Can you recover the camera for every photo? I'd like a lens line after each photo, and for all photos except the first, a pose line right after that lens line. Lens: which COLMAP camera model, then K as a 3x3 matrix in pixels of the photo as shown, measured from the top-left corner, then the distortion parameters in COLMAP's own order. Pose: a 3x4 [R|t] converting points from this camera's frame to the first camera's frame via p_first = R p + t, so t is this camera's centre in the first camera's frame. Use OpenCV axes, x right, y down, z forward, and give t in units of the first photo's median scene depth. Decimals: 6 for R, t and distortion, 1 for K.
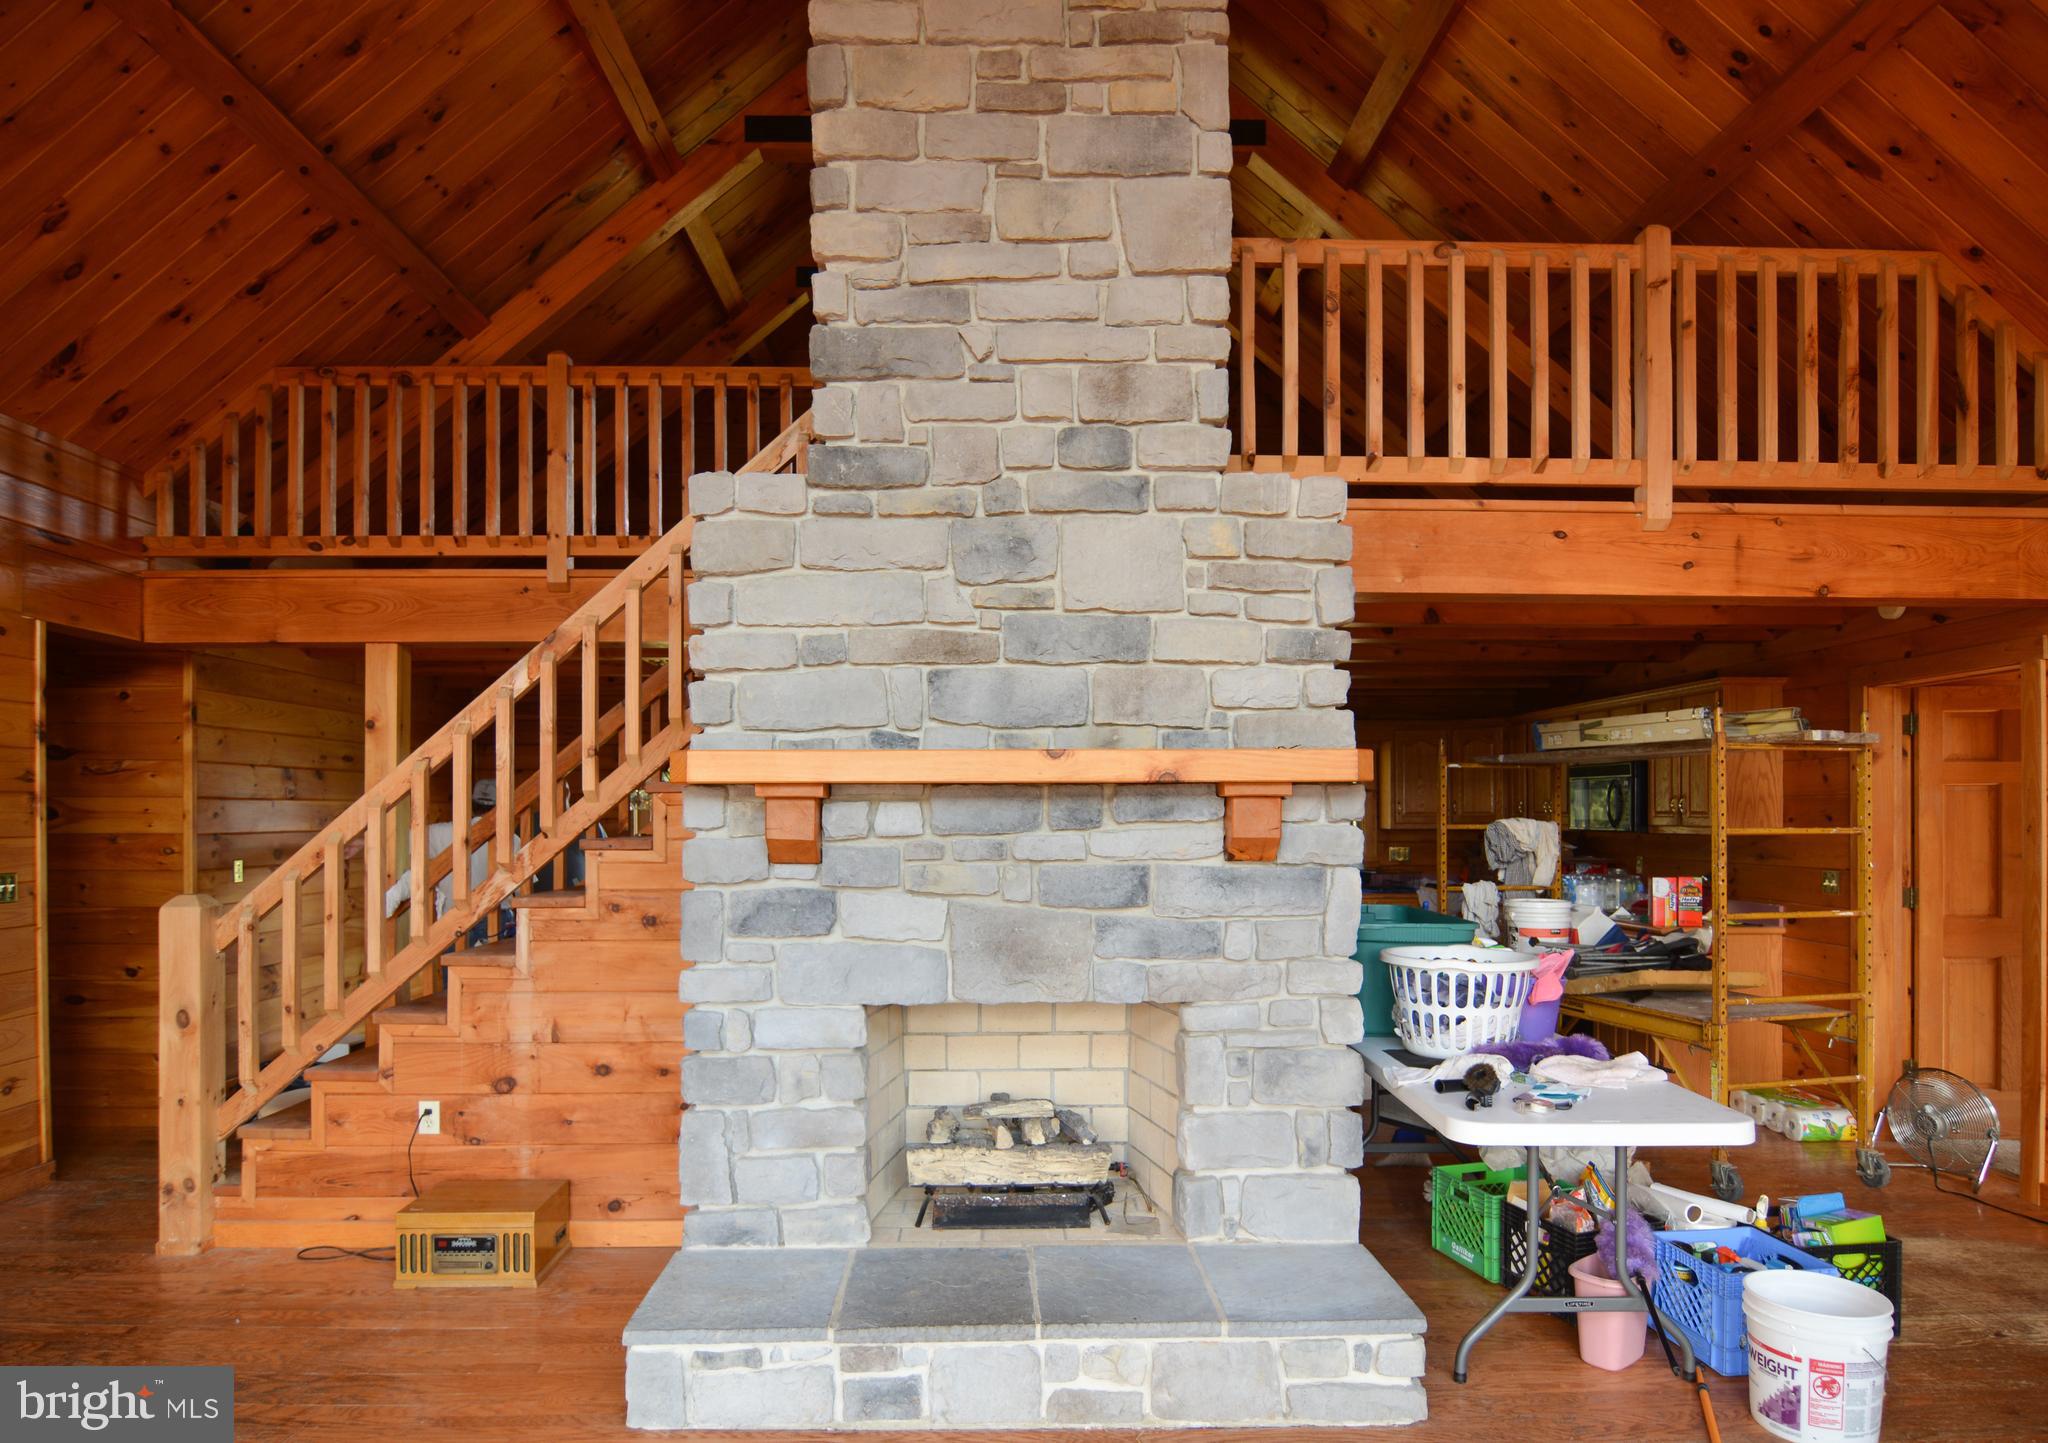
lens RADIAL K [[1207.2, 0, 997.8], [0, 1207.2, 810.7], [0, 0, 1]] dist [-0.013784, -0.003600]
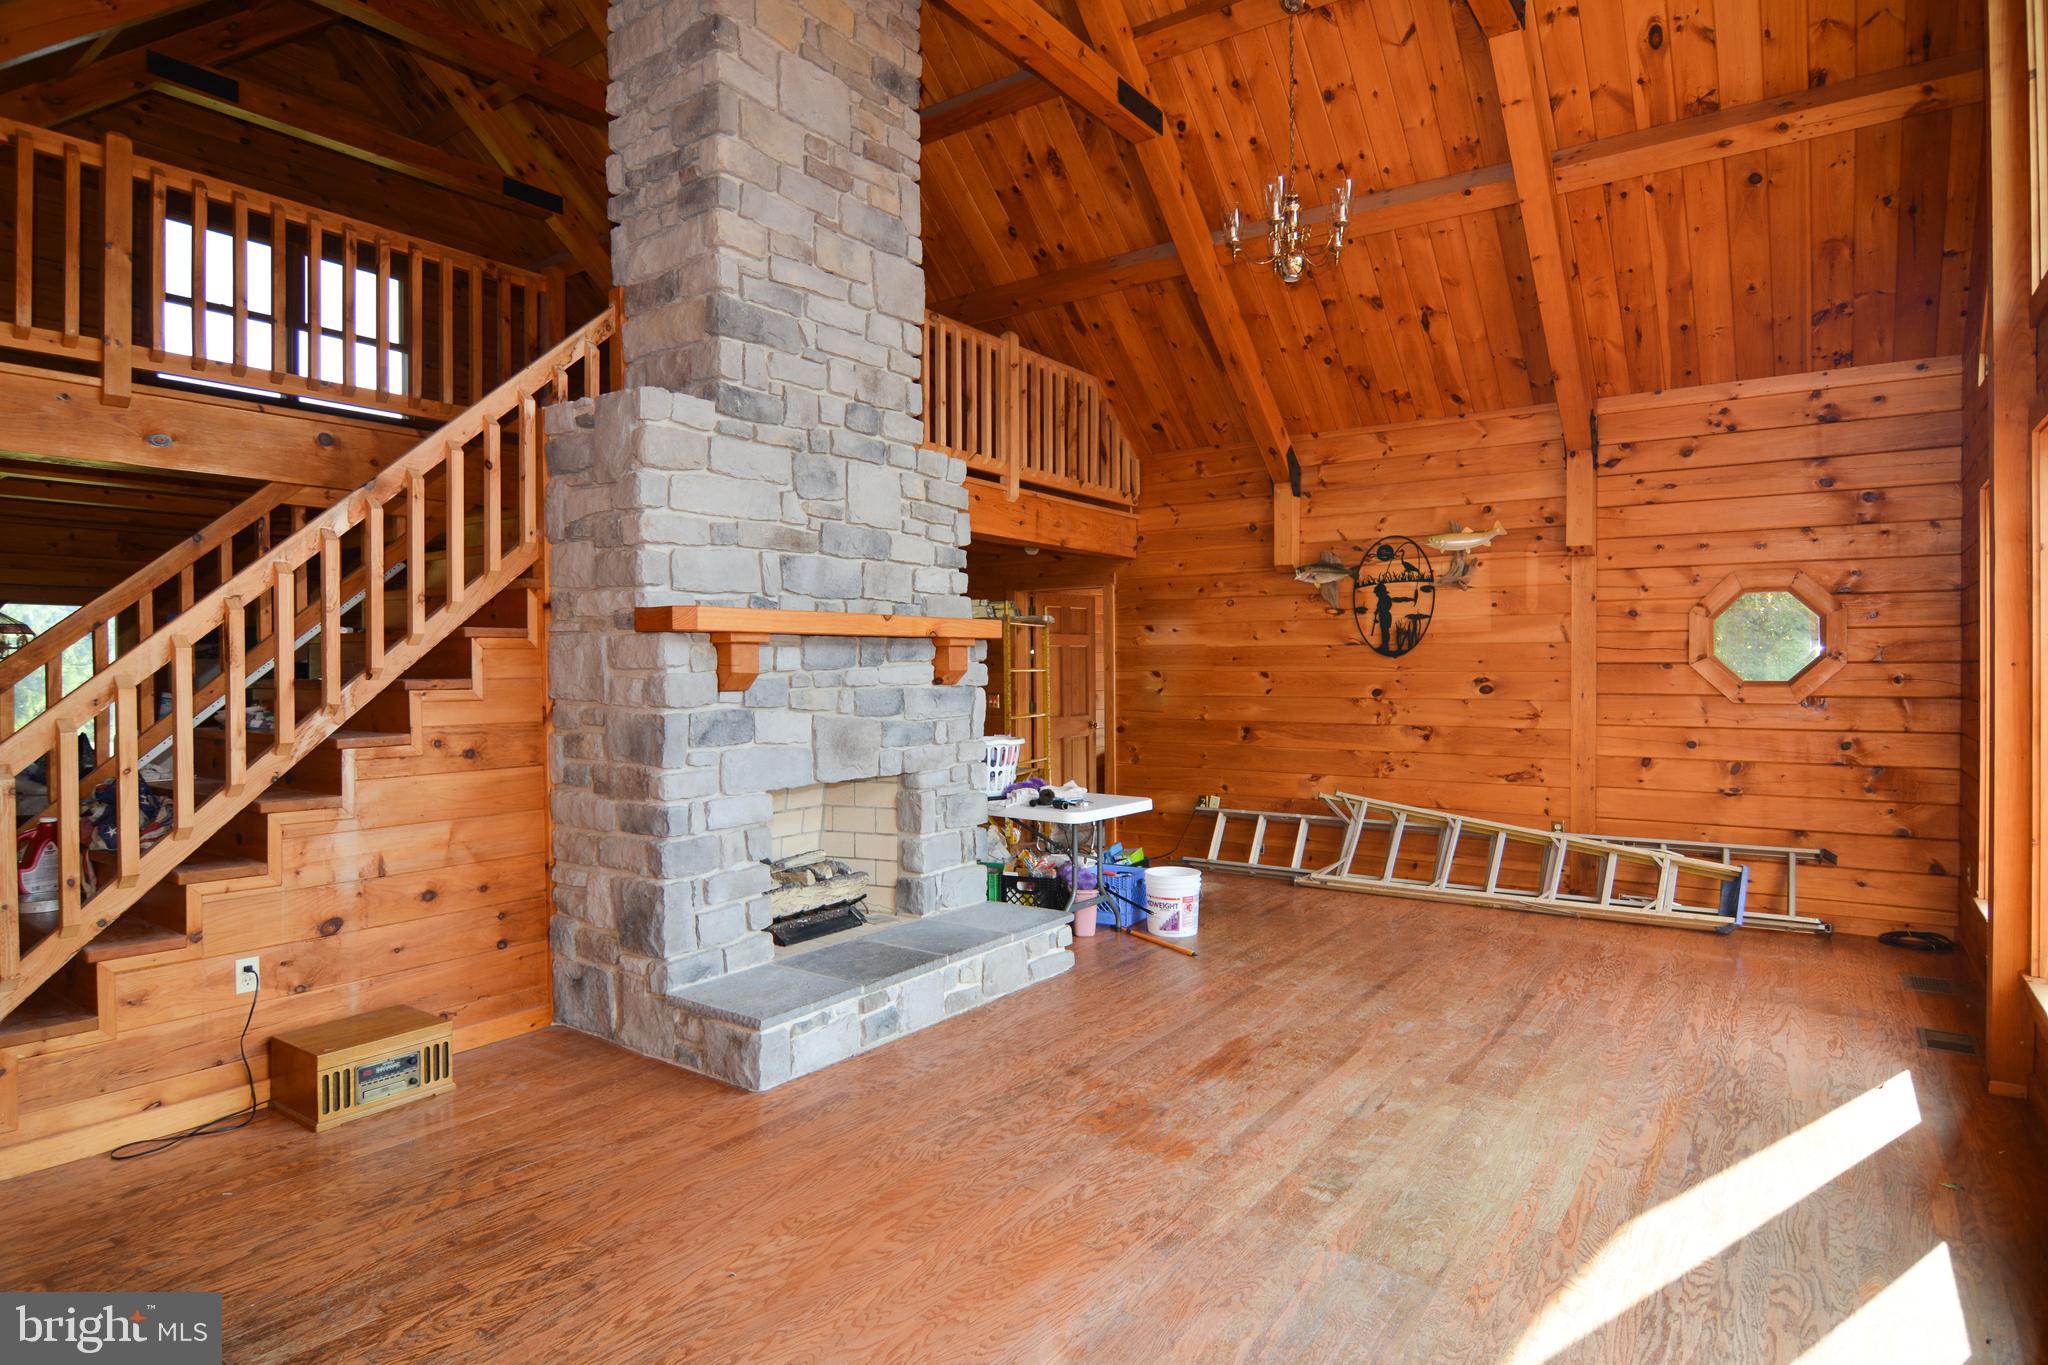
lens RADIAL K [[1129.9, 0, 1025.8], [0, 1129.9, 671.4], [0, 0, 1]] dist [-0.007357, -0.006928]
pose [[0.591976, -0.004313, 0.805944, -0.964249], [0.003984, 0.999989, 0.002426, 0.019073], [-0.805946, 0.001775, 0.591986, -0.022996]]
